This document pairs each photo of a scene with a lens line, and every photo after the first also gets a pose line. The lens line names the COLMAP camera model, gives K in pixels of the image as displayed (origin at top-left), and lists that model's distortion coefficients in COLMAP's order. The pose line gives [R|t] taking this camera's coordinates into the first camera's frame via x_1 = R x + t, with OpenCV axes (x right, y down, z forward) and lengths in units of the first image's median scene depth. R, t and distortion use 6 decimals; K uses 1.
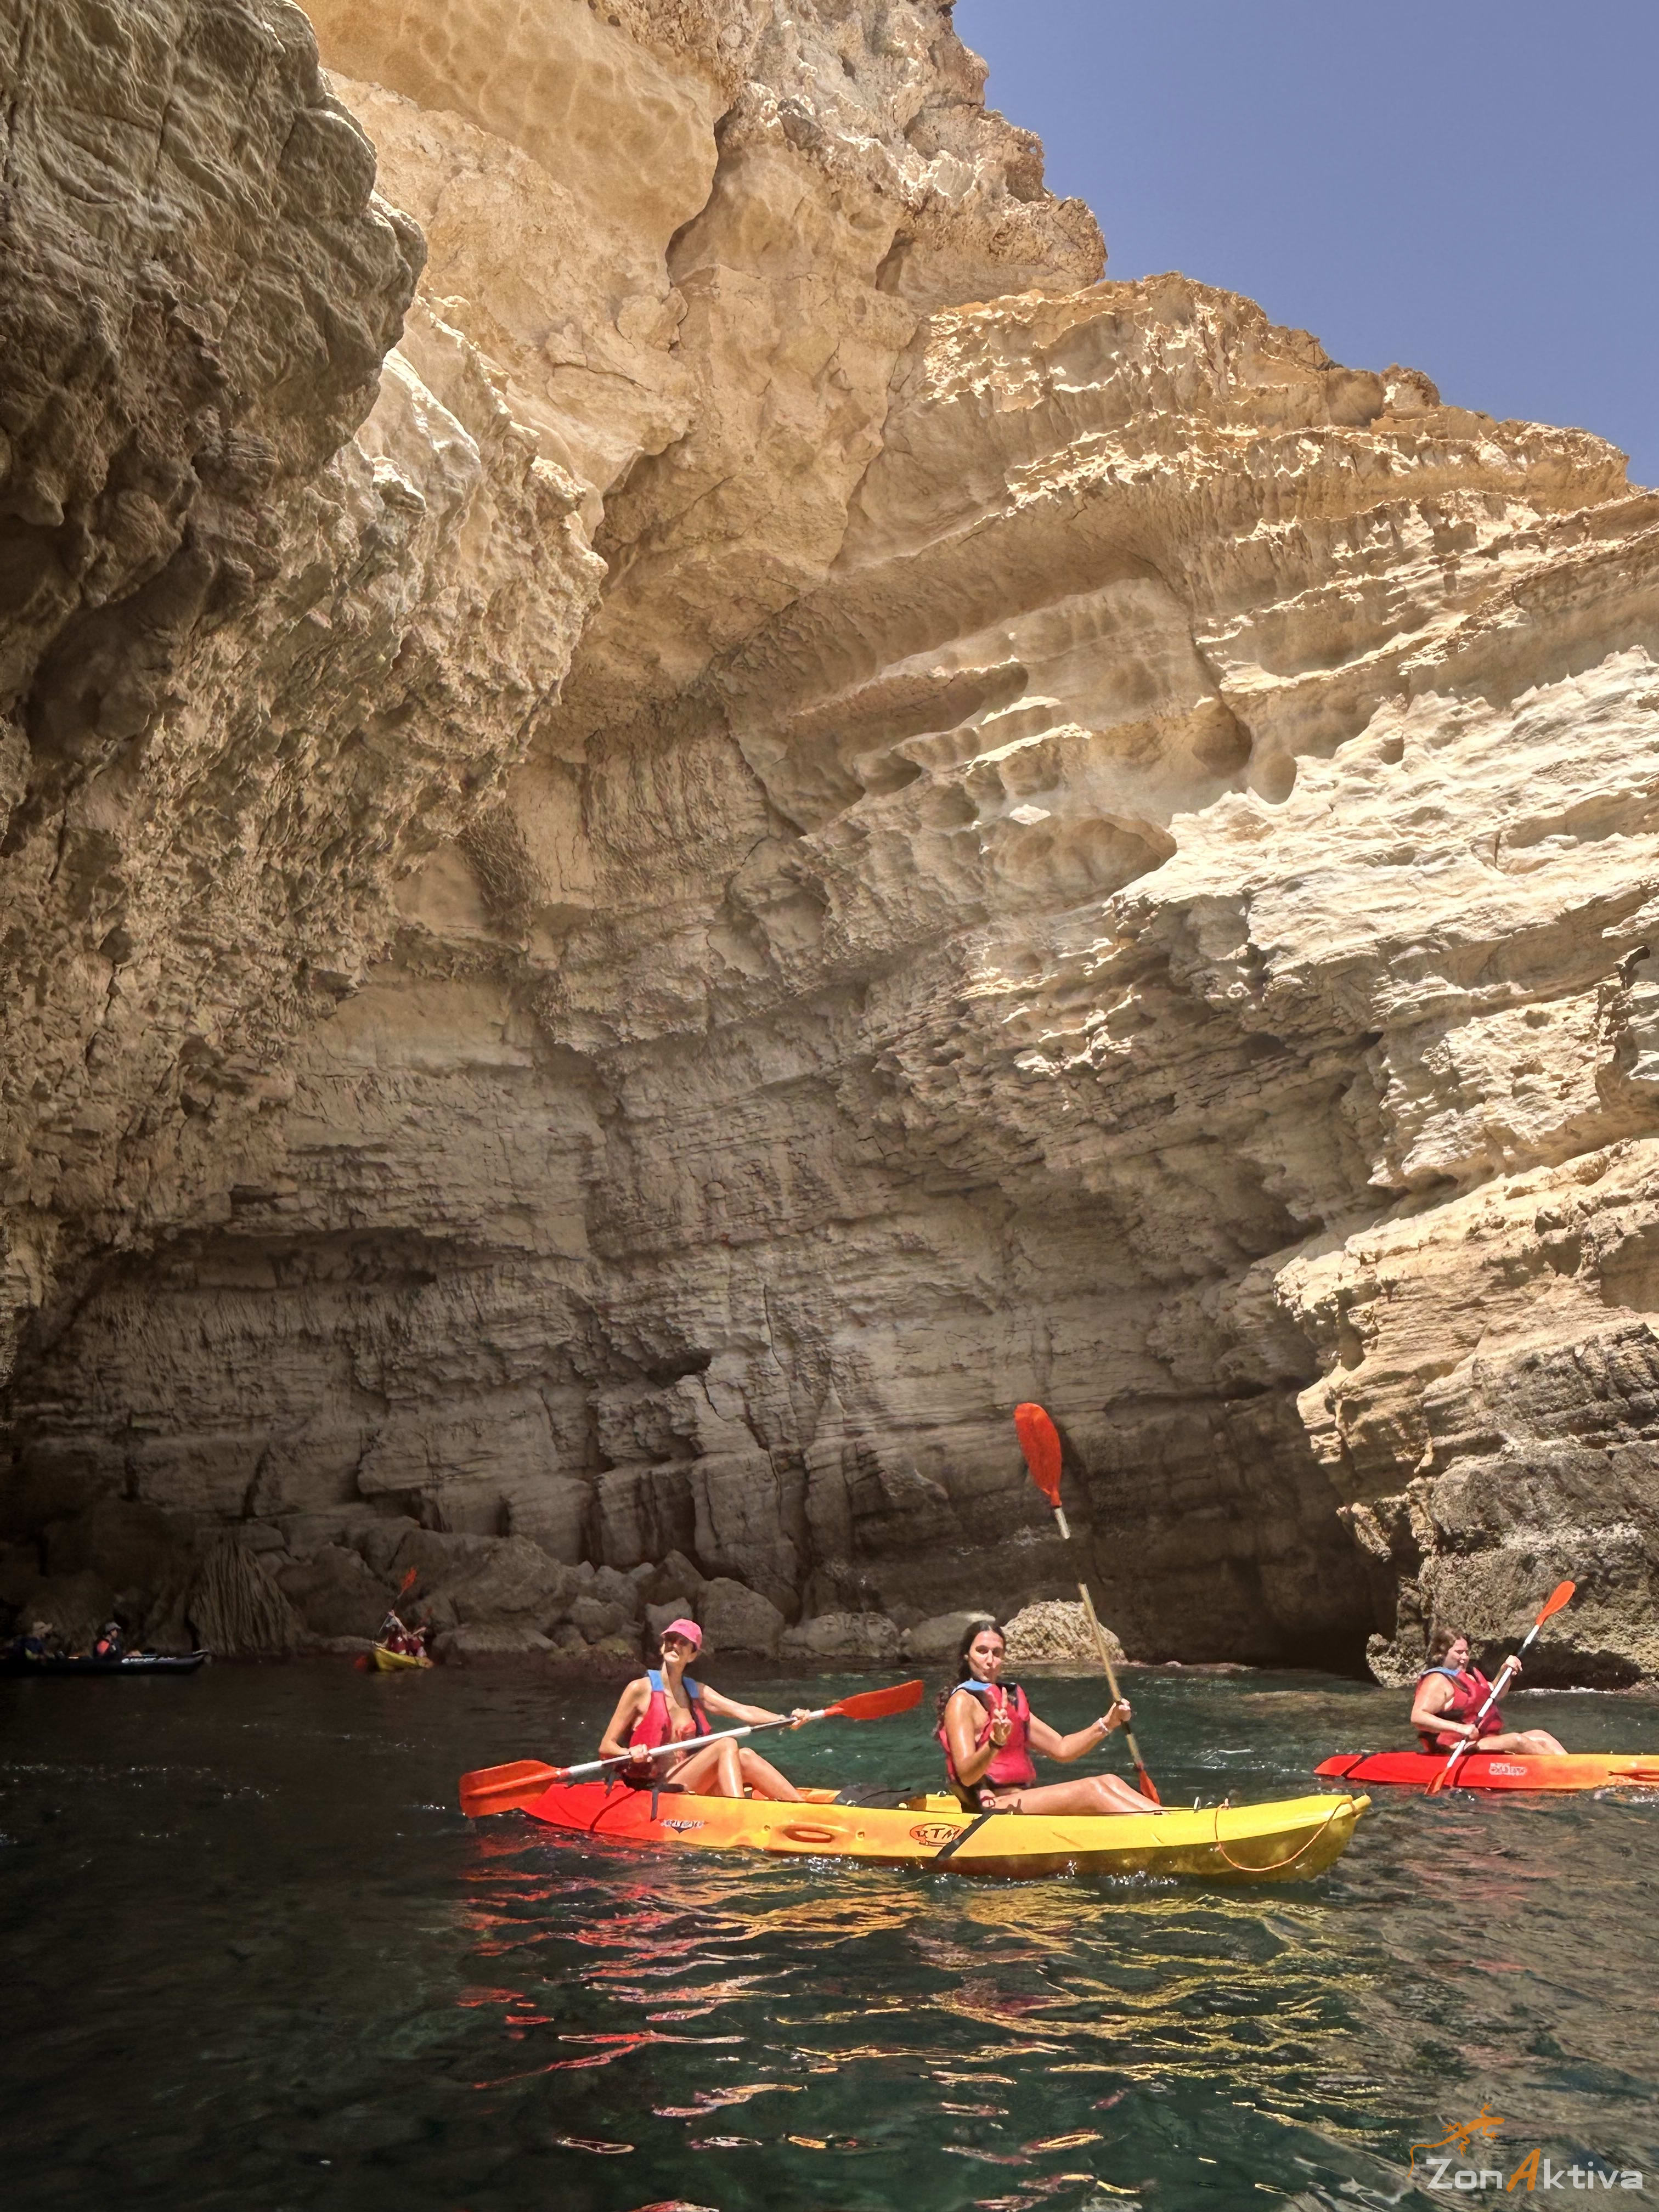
lens RADIAL K [[1636.9, 0, 817.6], [0, 1636.9, 1066.8], [0, 0, 1]] dist [0.023936, -0.059915]
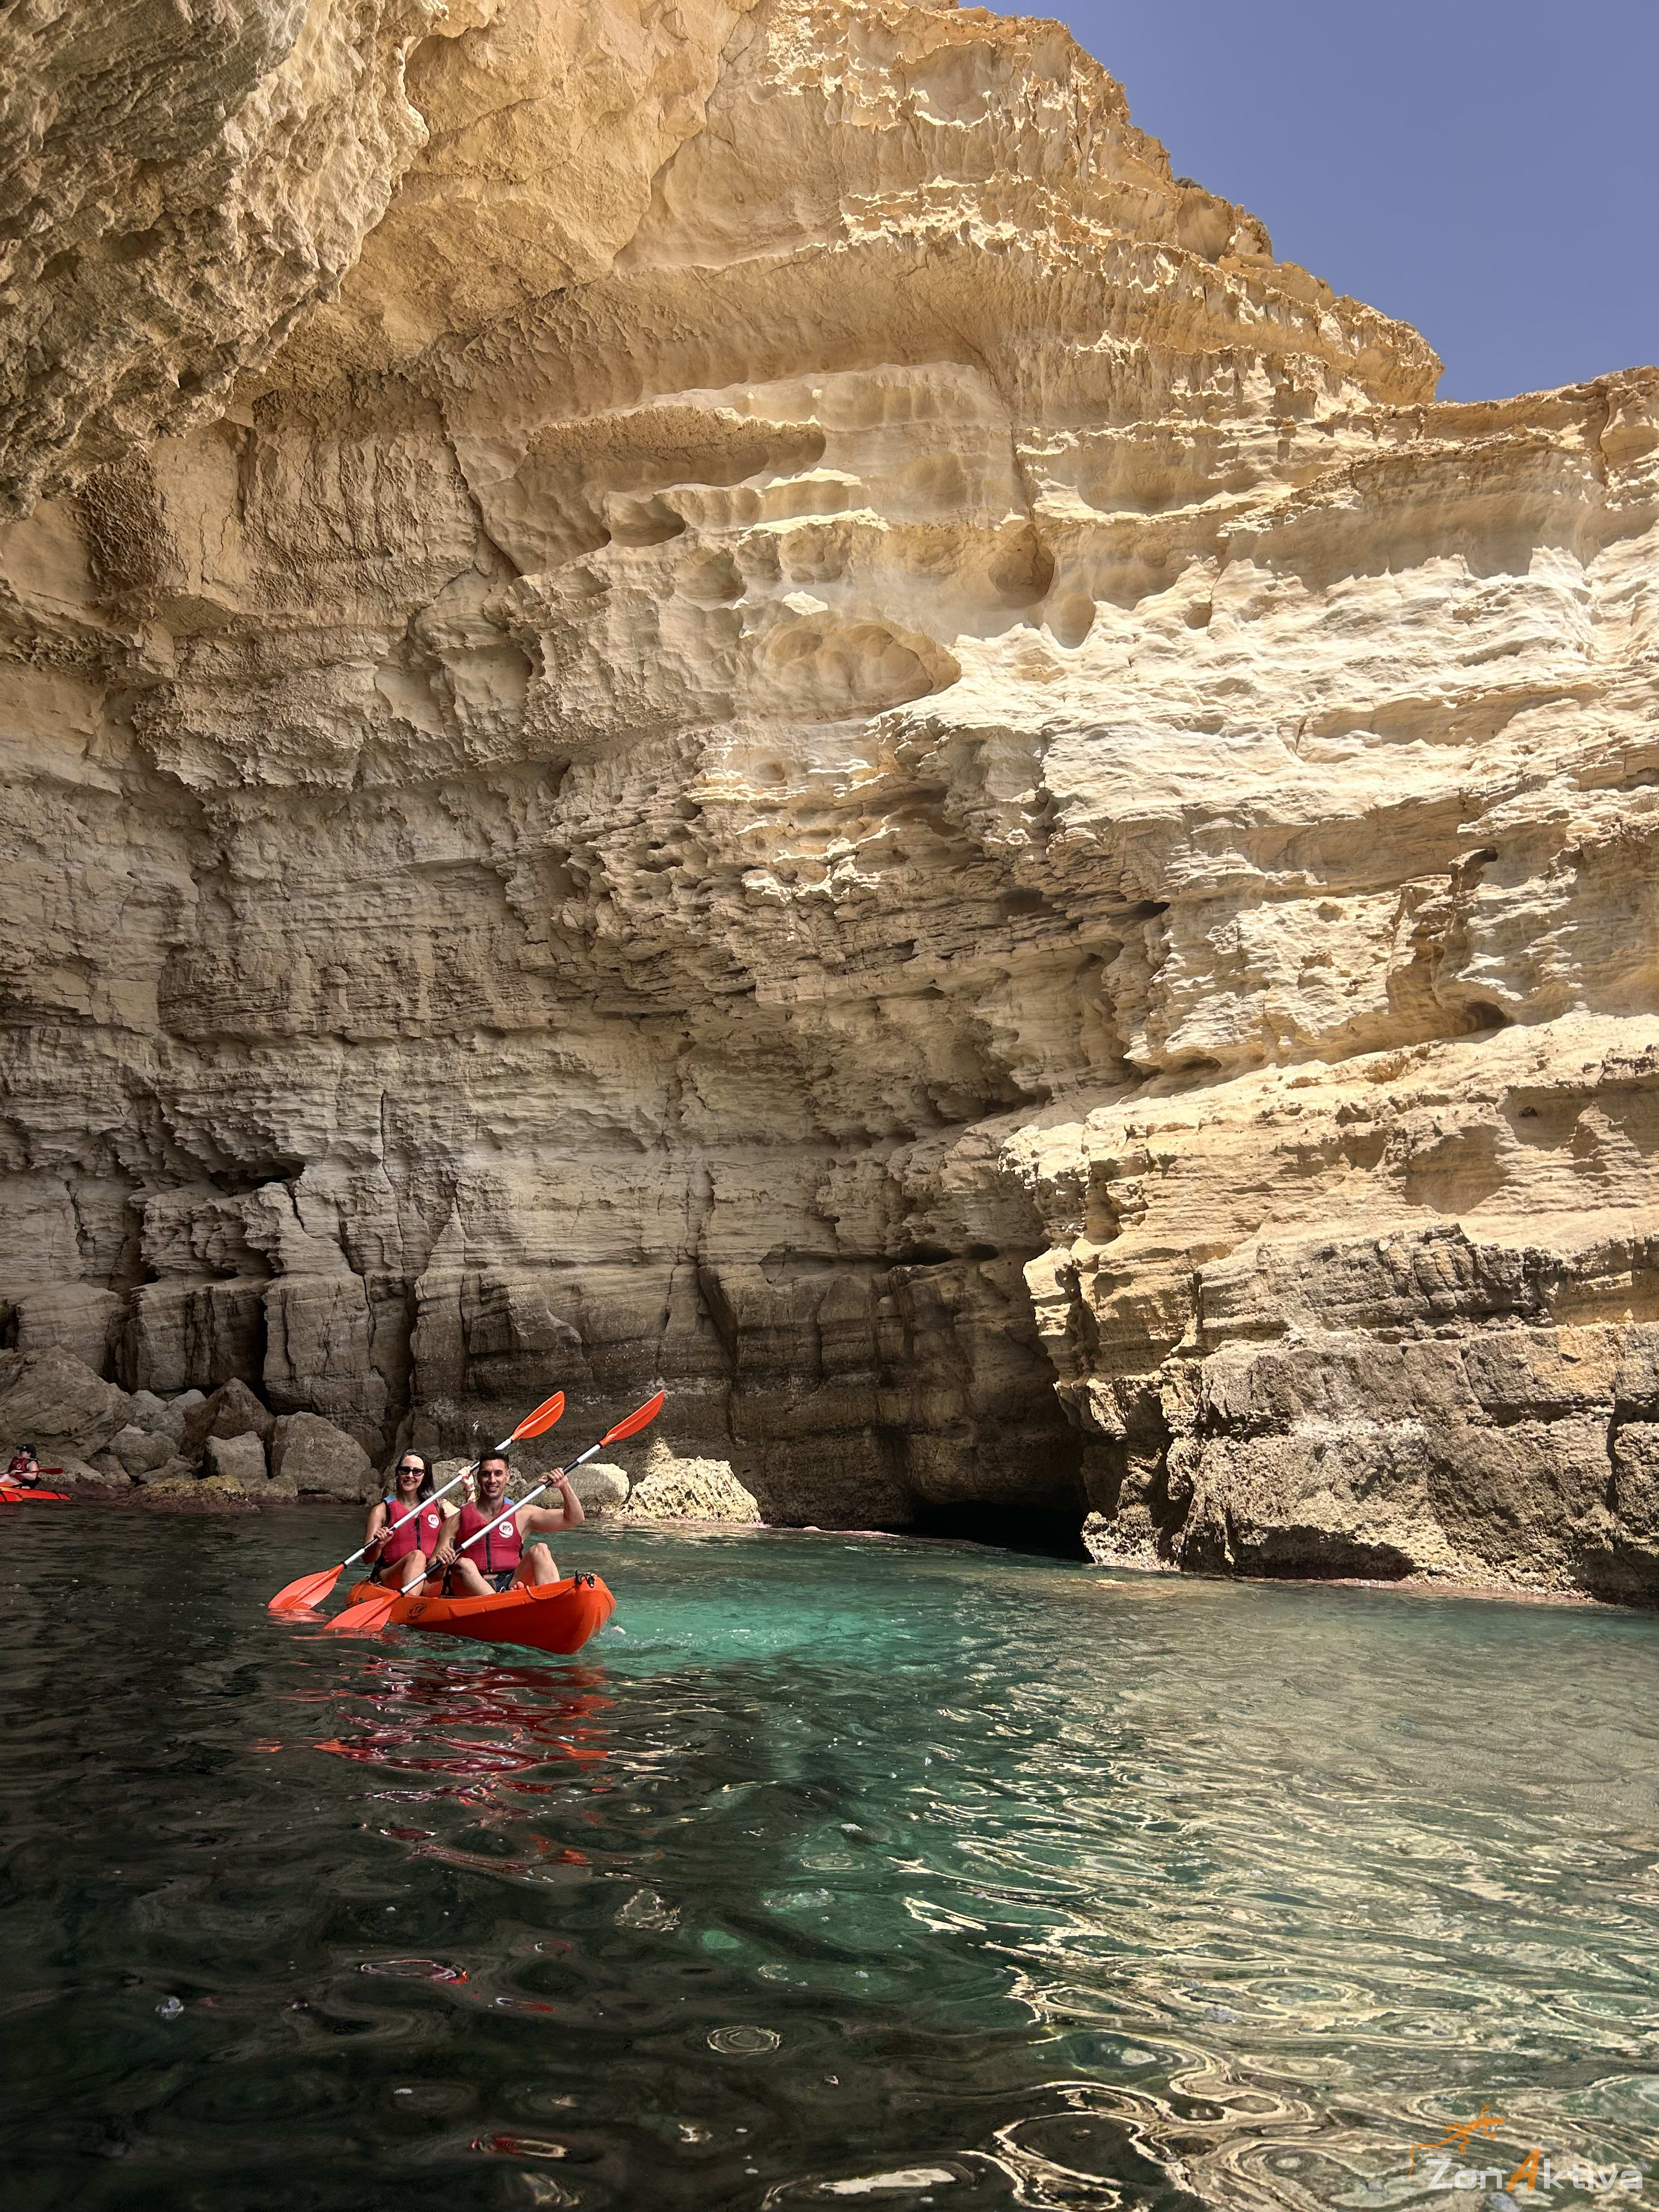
lens RADIAL K [[1651.4, 0, 835.1], [0, 1651.4, 1098.1], [0, 0, 1]] dist [0.107415, -0.252404]
pose [[0.939897, 0.126795, 0.317045, -0.111112], [-0.157964, 0.984630, 0.074511, 0.041797], [-0.302724, -0.120114, 0.945479, 0.109062]]
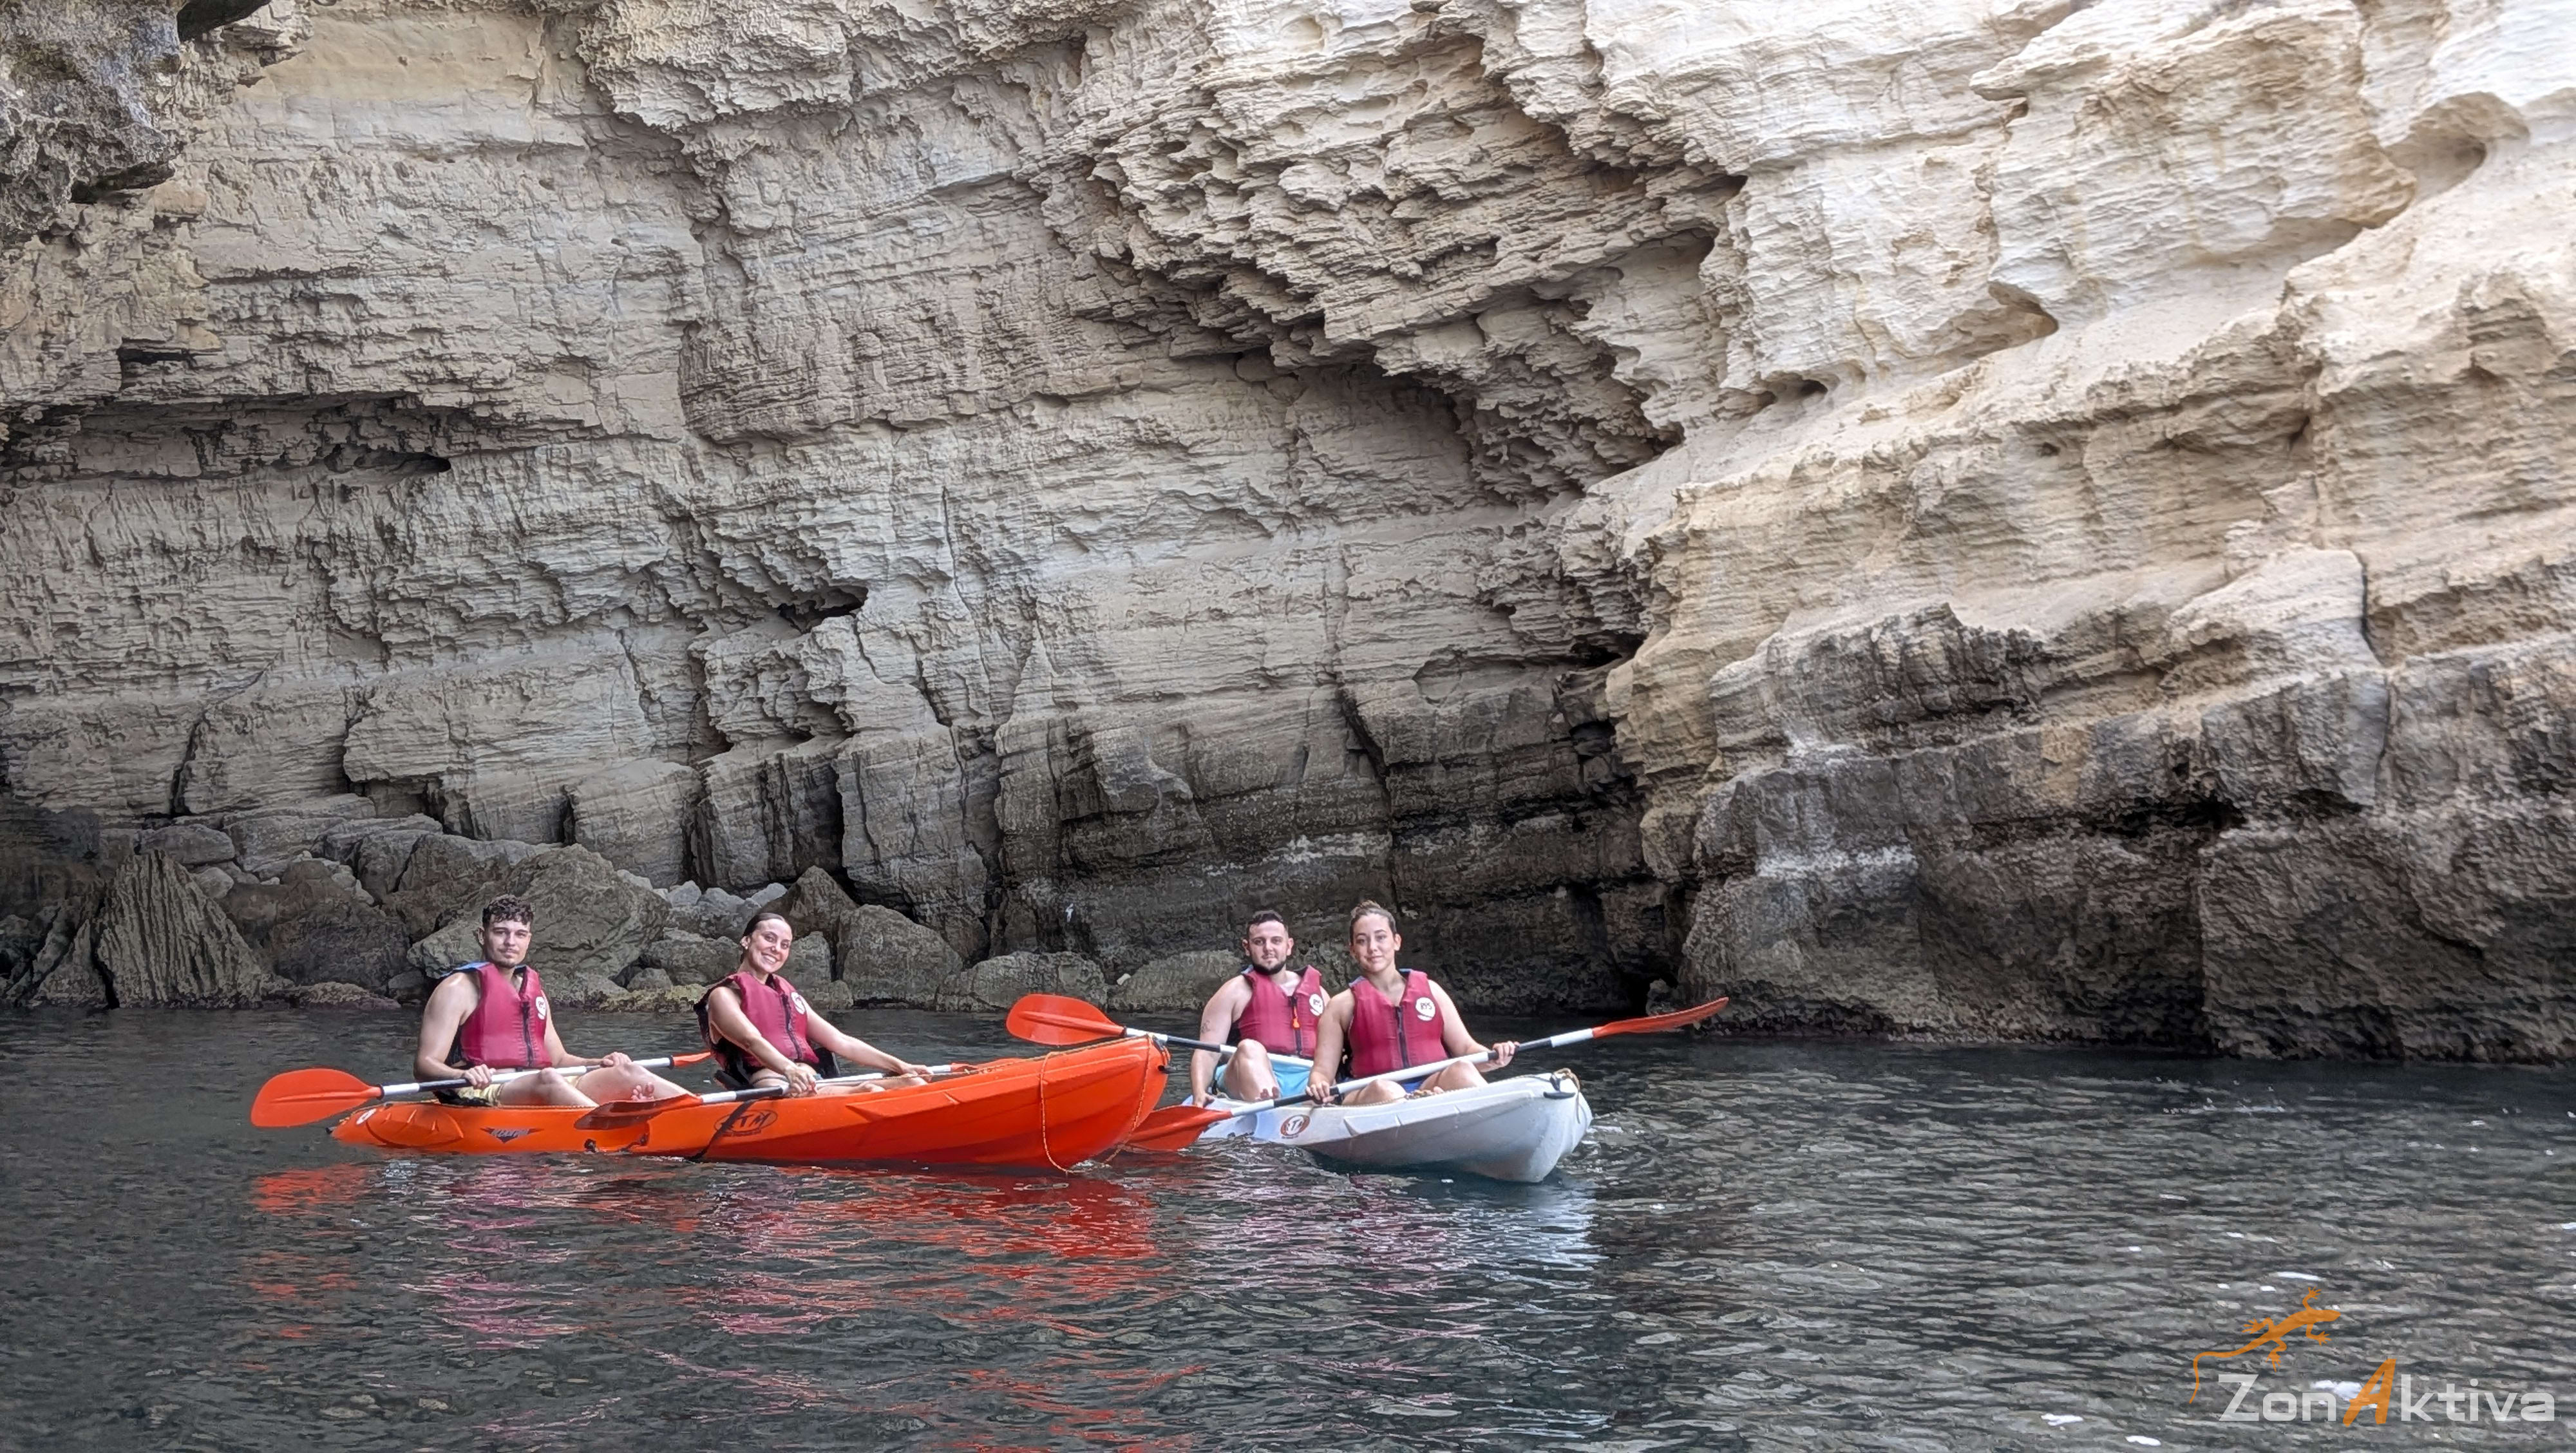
lens RADIAL K [[2896.8, 0, 1275.3], [0, 2896.8, 635.3], [0, 0, 1]] dist [0.126297, -0.272199]
pose [[0.999502, 0.009850, 0.029979, 0.087658], [-0.015848, 0.978219, 0.206971, -0.071542], [-0.027287, -0.207343, 0.977888, -0.230672]]
